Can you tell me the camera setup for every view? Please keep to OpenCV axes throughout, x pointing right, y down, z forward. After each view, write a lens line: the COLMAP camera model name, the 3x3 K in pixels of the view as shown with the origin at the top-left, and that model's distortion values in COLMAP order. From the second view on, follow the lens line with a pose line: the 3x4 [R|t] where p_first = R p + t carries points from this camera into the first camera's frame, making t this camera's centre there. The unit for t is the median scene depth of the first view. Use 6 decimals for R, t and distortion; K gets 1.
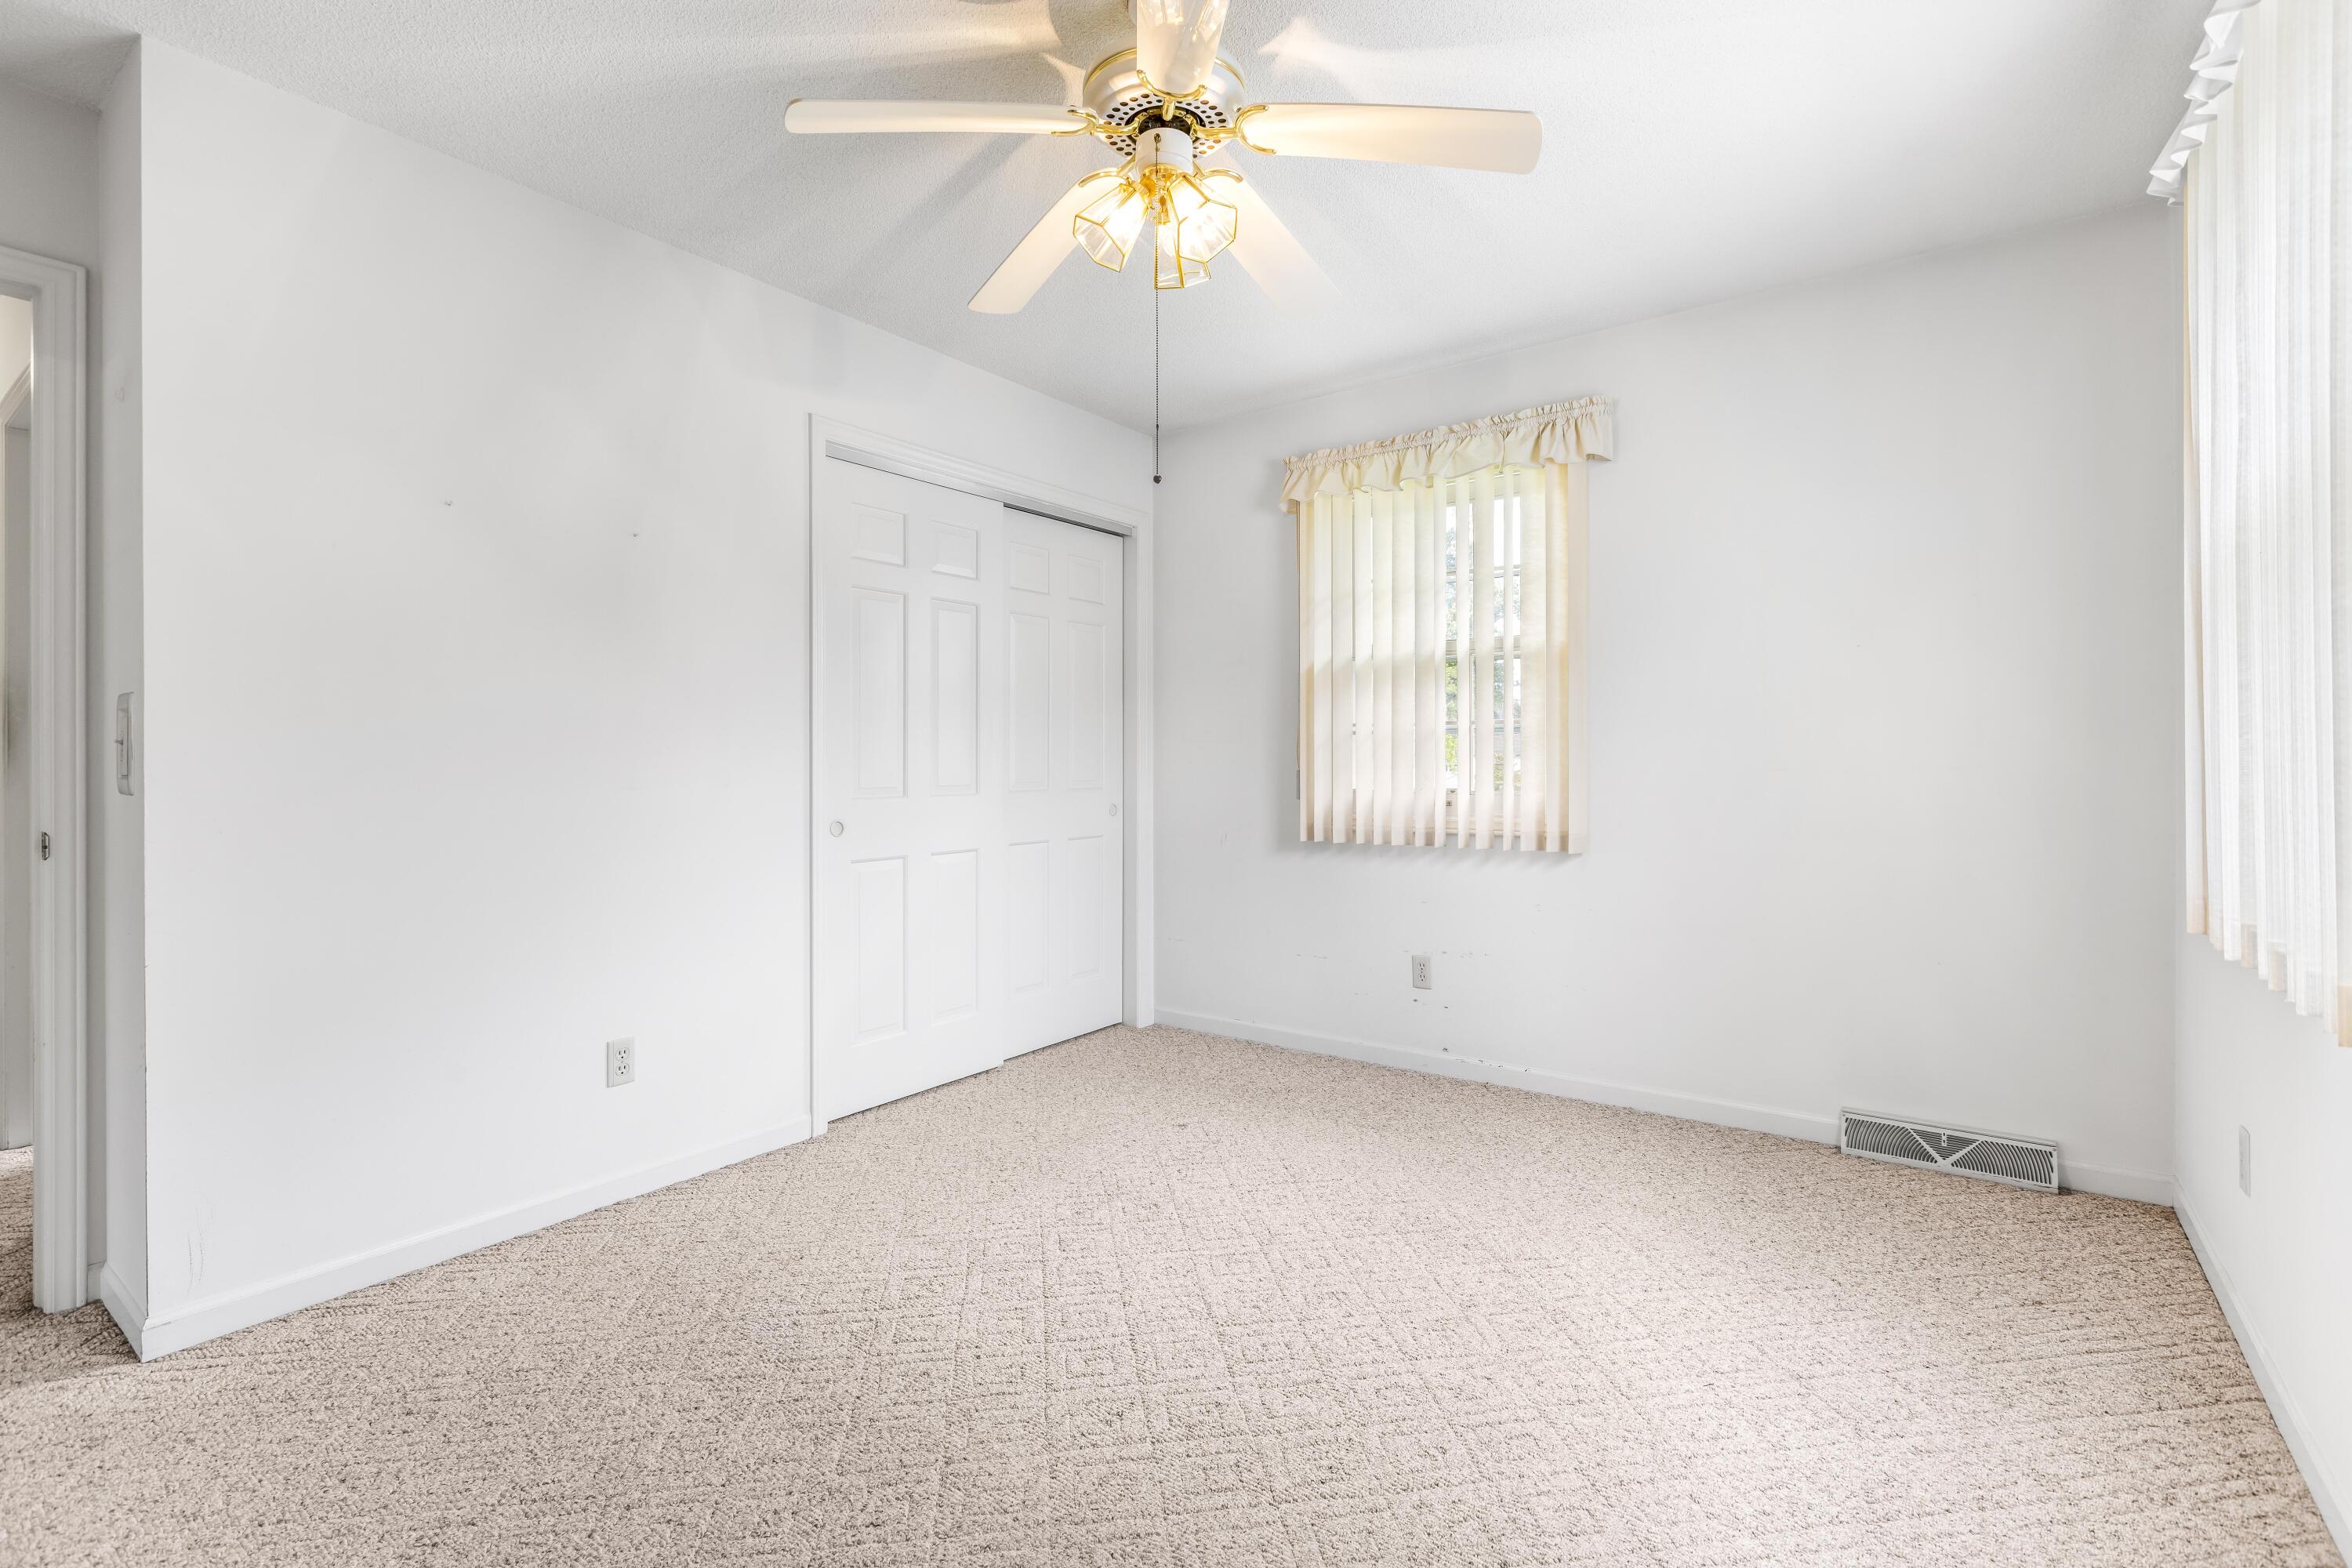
lens RADIAL K [[1057.3, 0, 1166.5], [0, 1057.3, 769.1], [0, 0, 1]] dist [-0.001382, 0.000601]
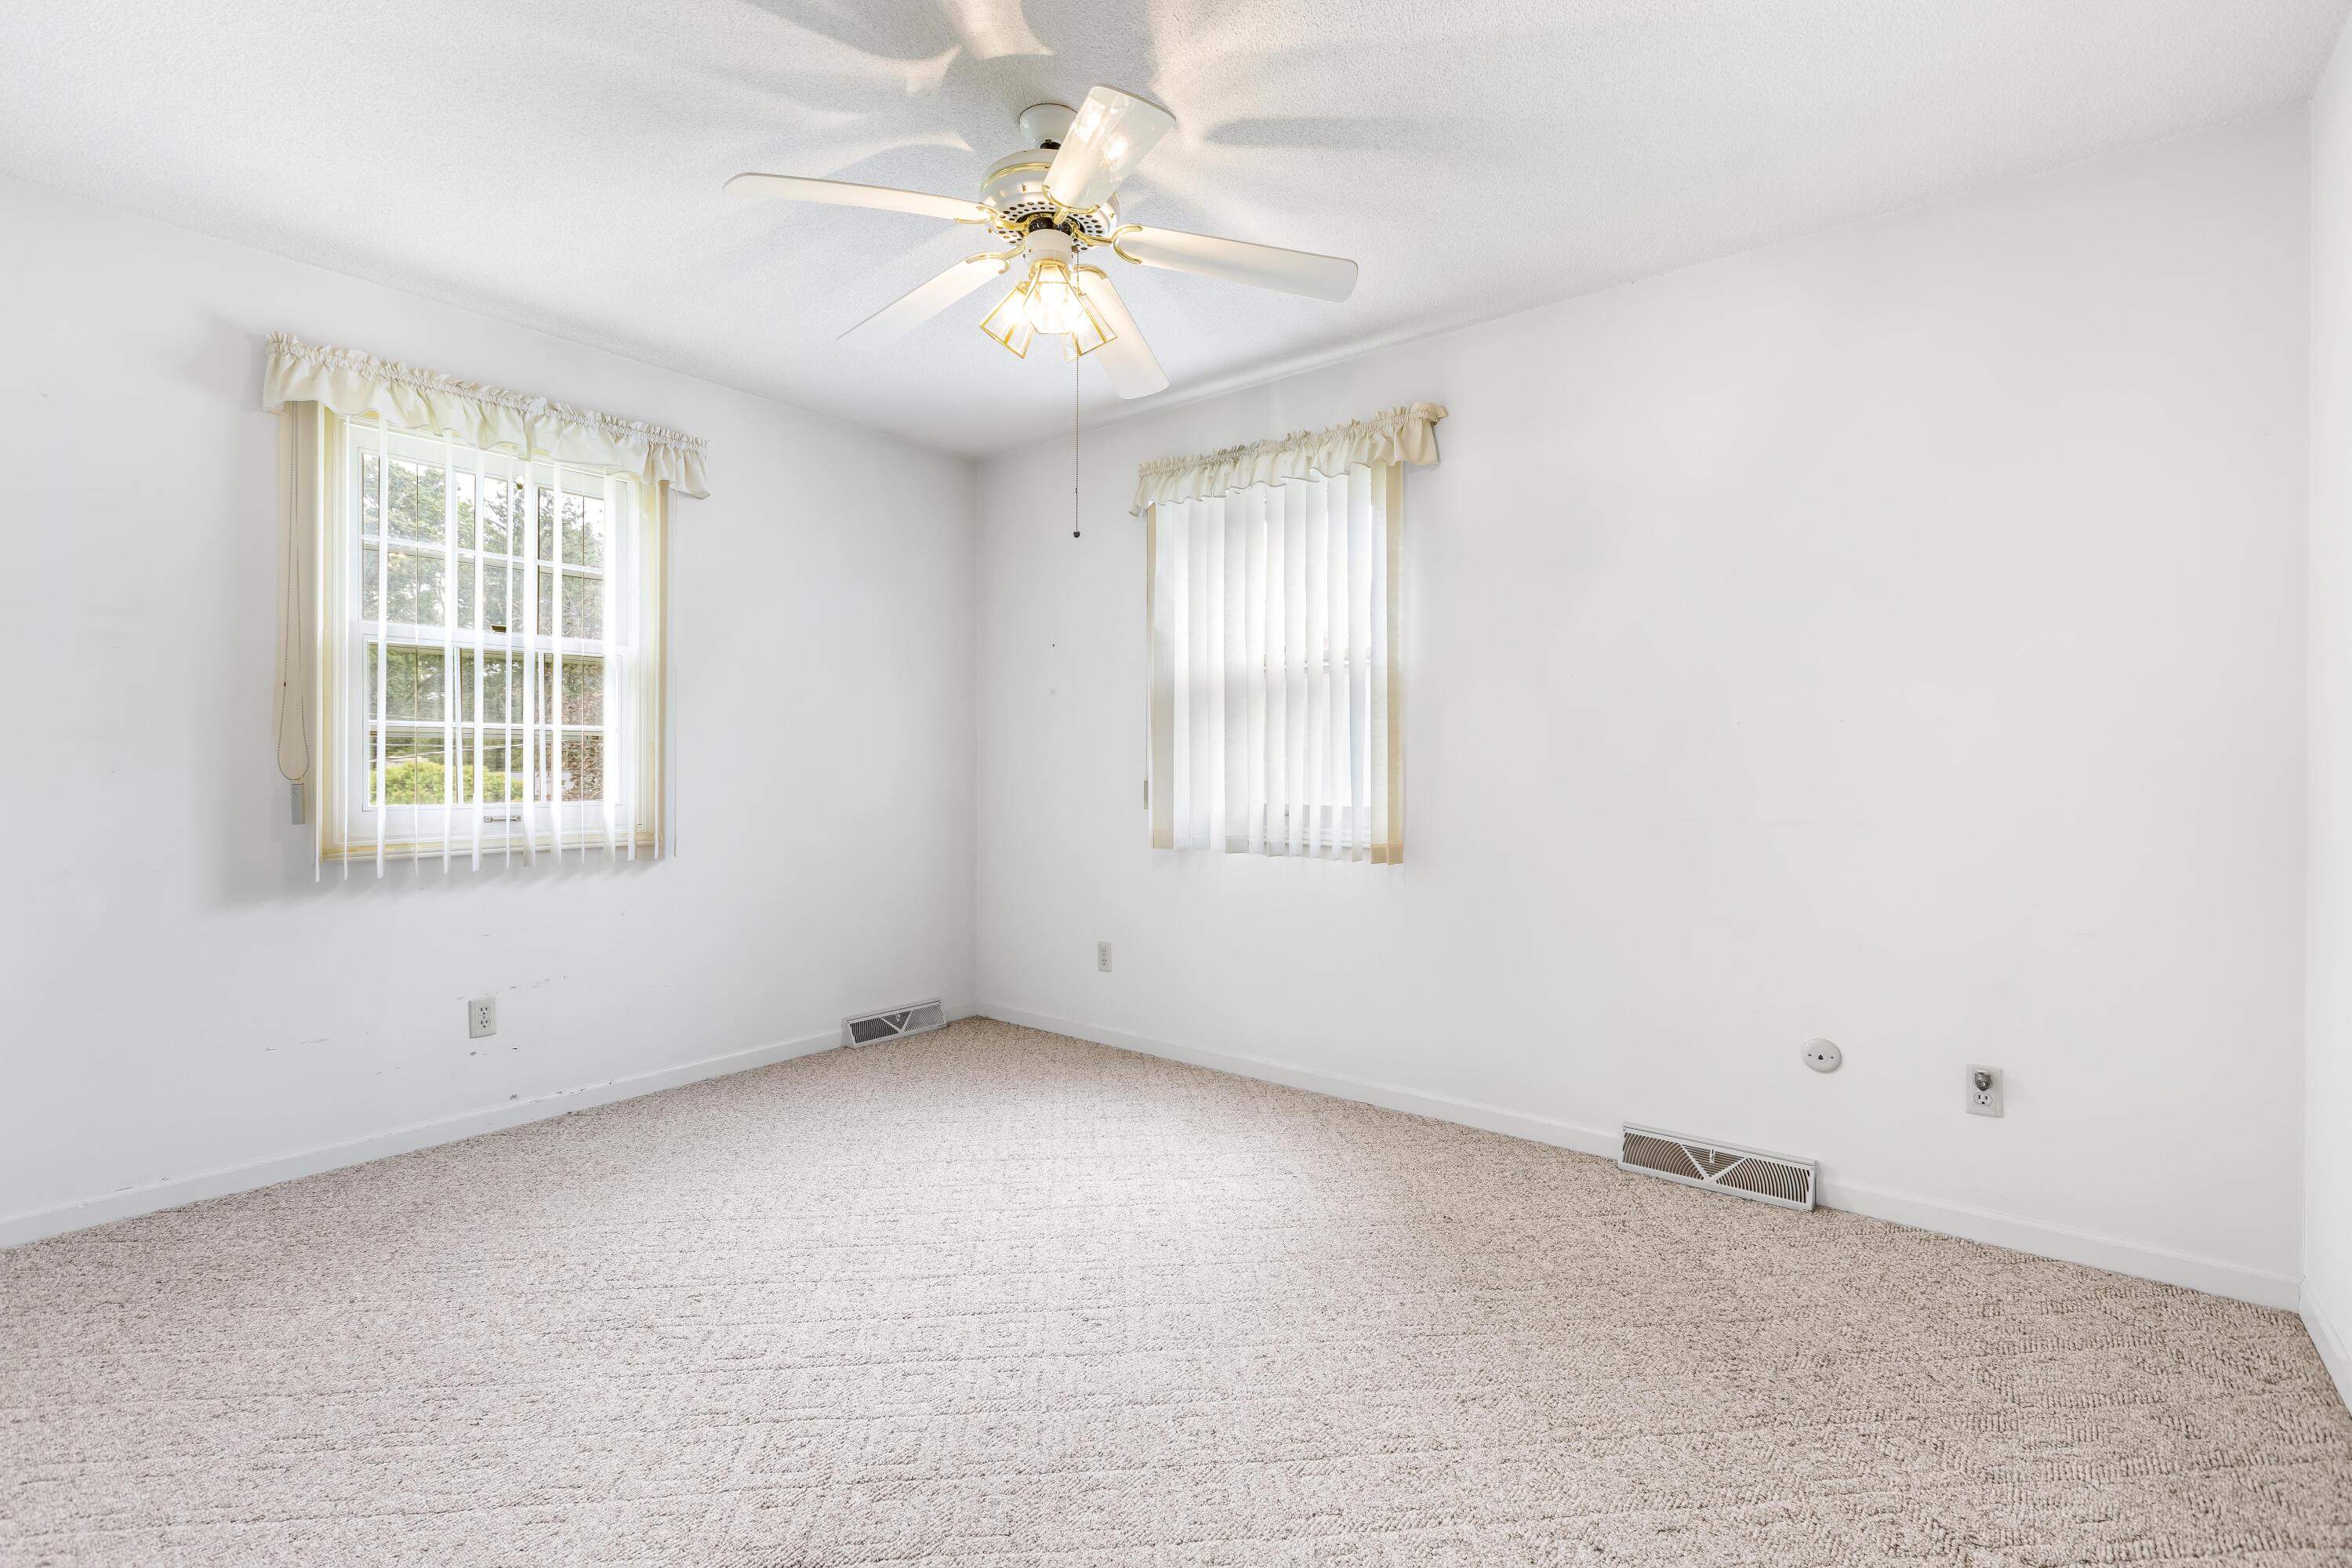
lens RADIAL K [[1057.3, 0, 1166.5], [0, 1057.3, 769.1], [0, 0, 1]] dist [-0.001382, 0.000601]
pose [[0.040960, 0.002166, 0.999158, -0.674186], [0.009494, 0.999952, -0.002557, -0.000633], [-0.999116, 0.009590, 0.040938, 0.472276]]
